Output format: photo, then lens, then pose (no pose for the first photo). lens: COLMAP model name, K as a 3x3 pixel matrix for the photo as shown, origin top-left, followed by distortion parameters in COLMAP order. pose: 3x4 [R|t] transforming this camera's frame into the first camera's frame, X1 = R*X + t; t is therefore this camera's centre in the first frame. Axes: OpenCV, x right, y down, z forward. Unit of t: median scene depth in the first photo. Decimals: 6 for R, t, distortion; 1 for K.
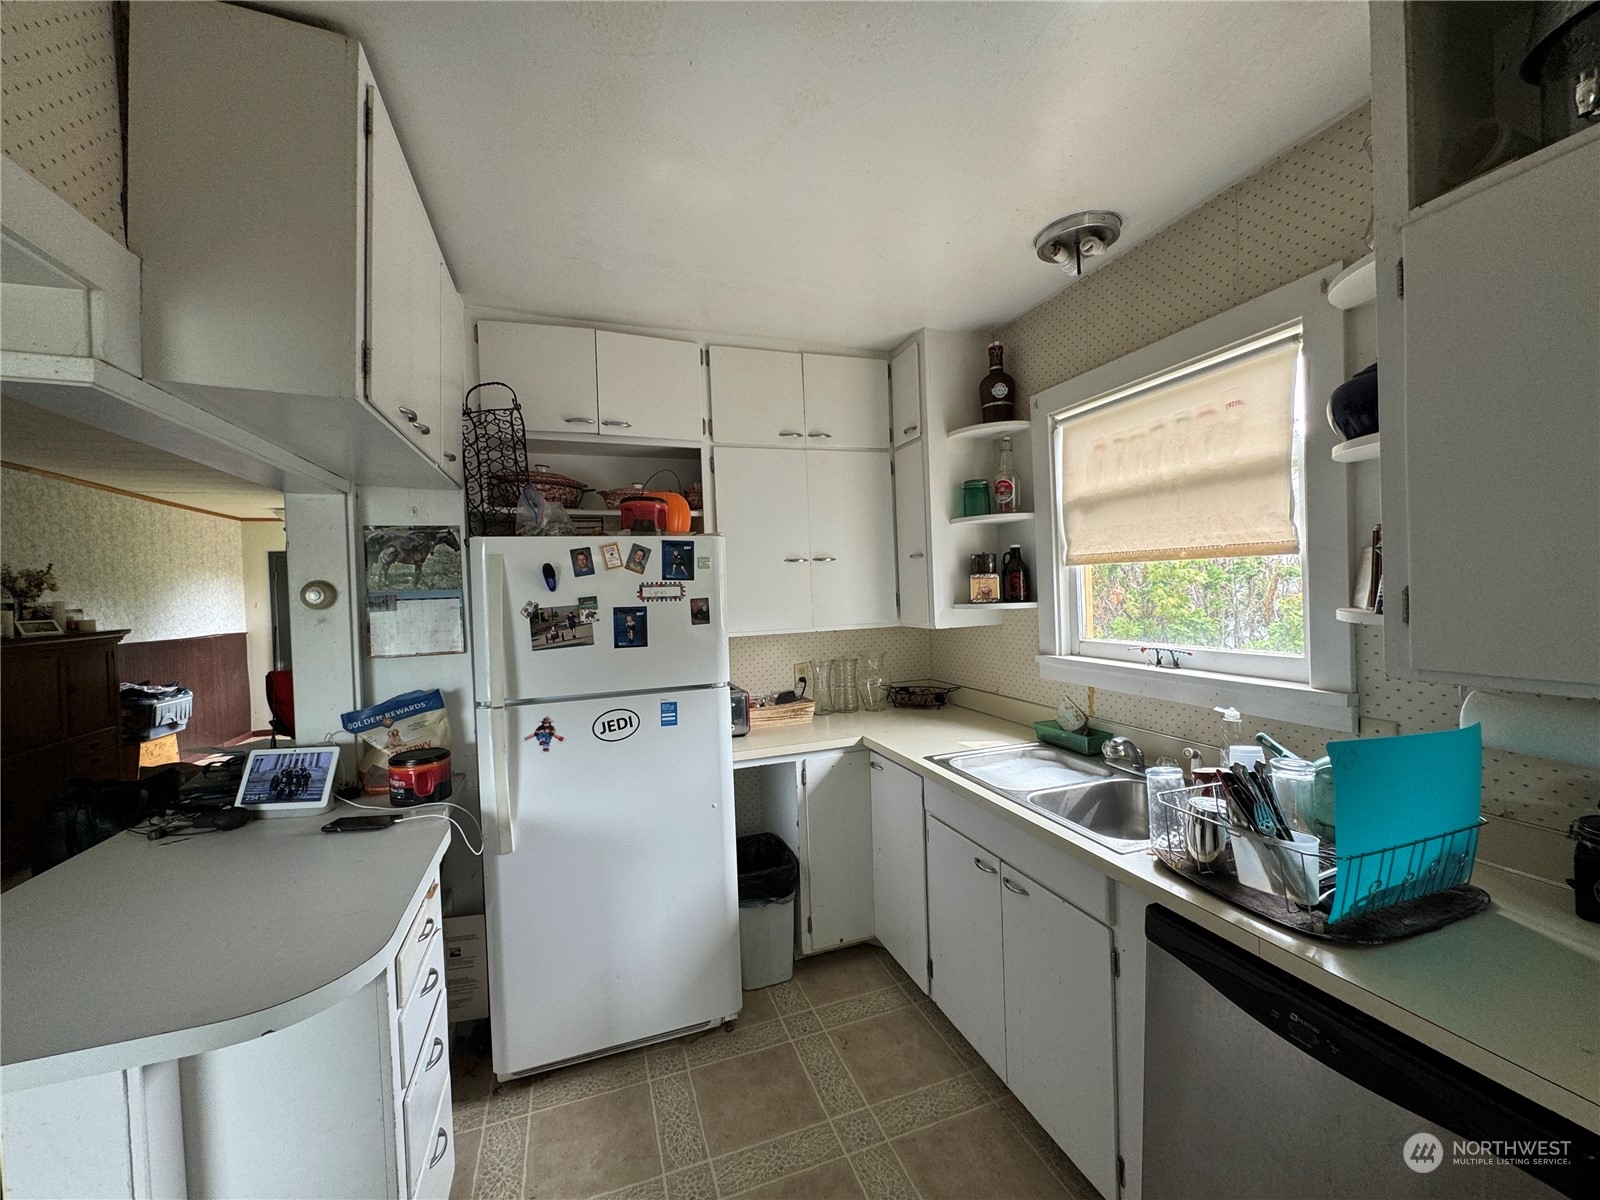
lens RADIAL K [[641.2, 0, 798.4], [0, 641.2, 598.9], [0, 0, 1]] dist [-0.004041, 0.000682]
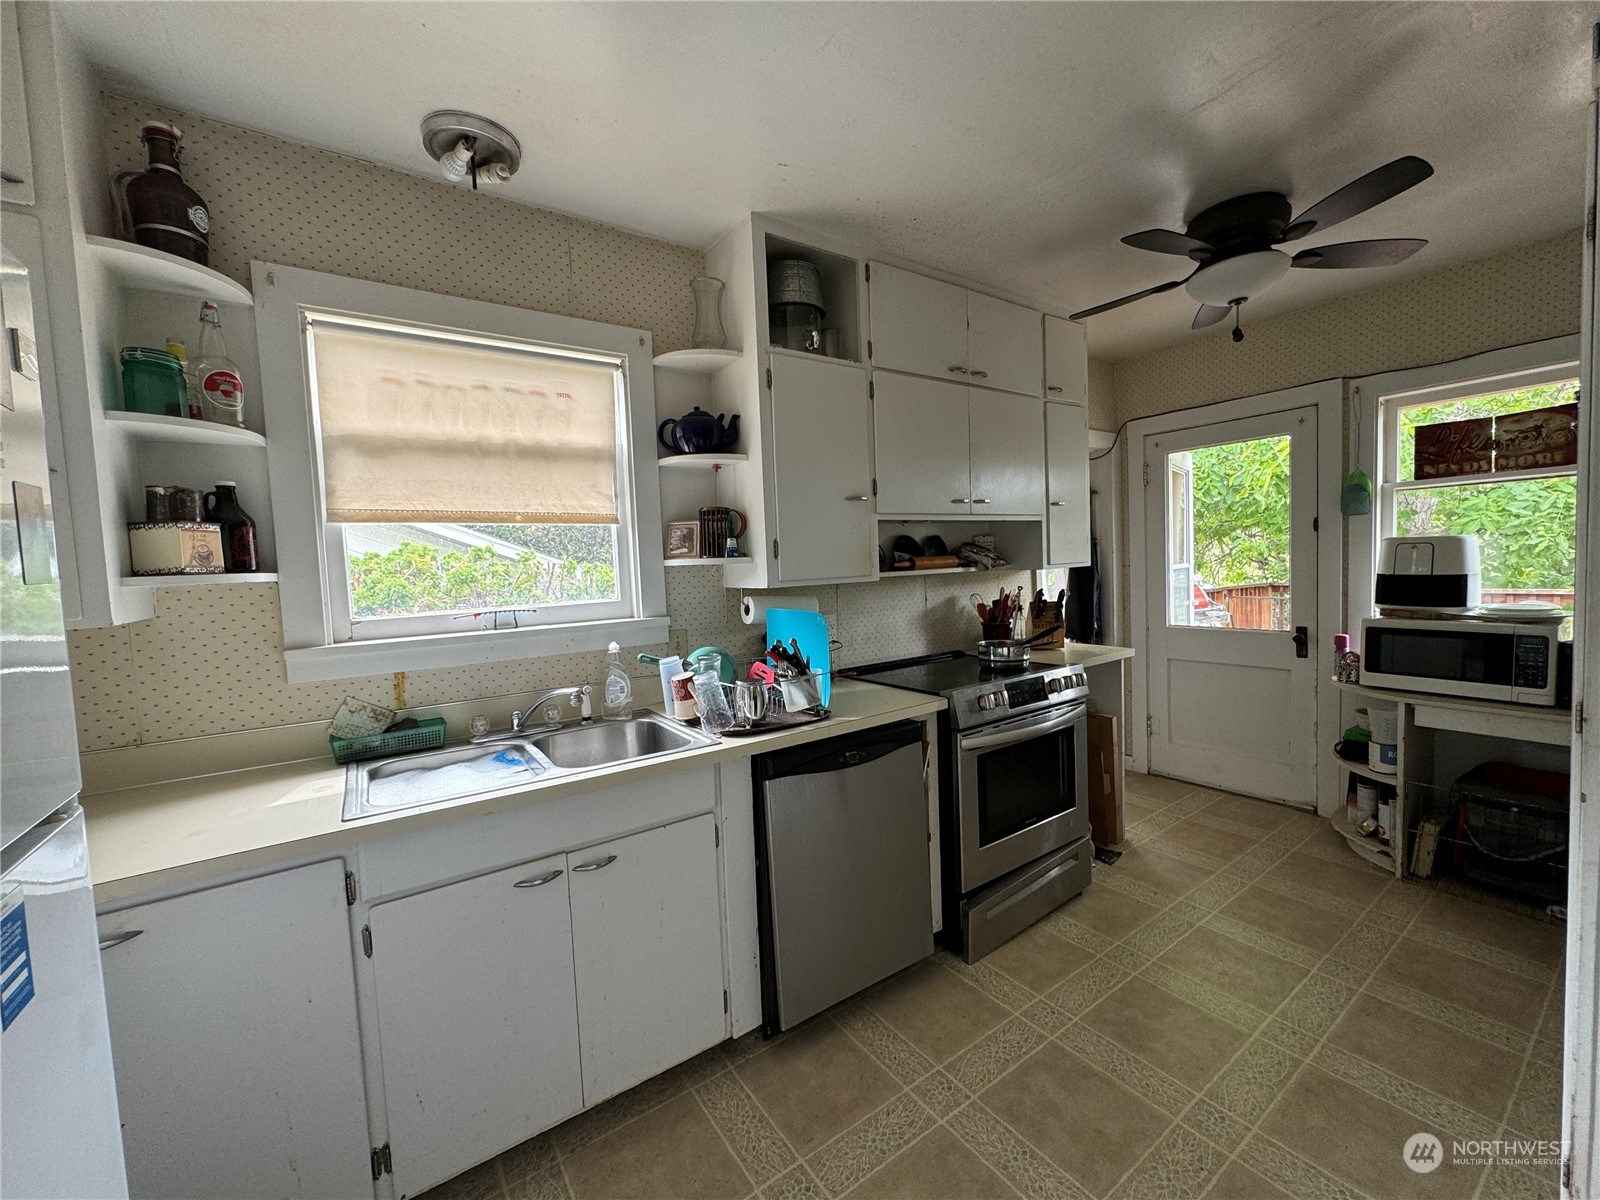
lens RADIAL K [[641.2, 0, 797.7], [0, 641.2, 599.2], [0, 0, 1]] dist [-0.004041, 0.000682]
pose [[-0.264386, -0.008699, 0.964378, -0.477107], [0.066693, 0.997401, 0.027280, 0.057954], [-0.962108, 0.071529, -0.263118, 0.745123]]
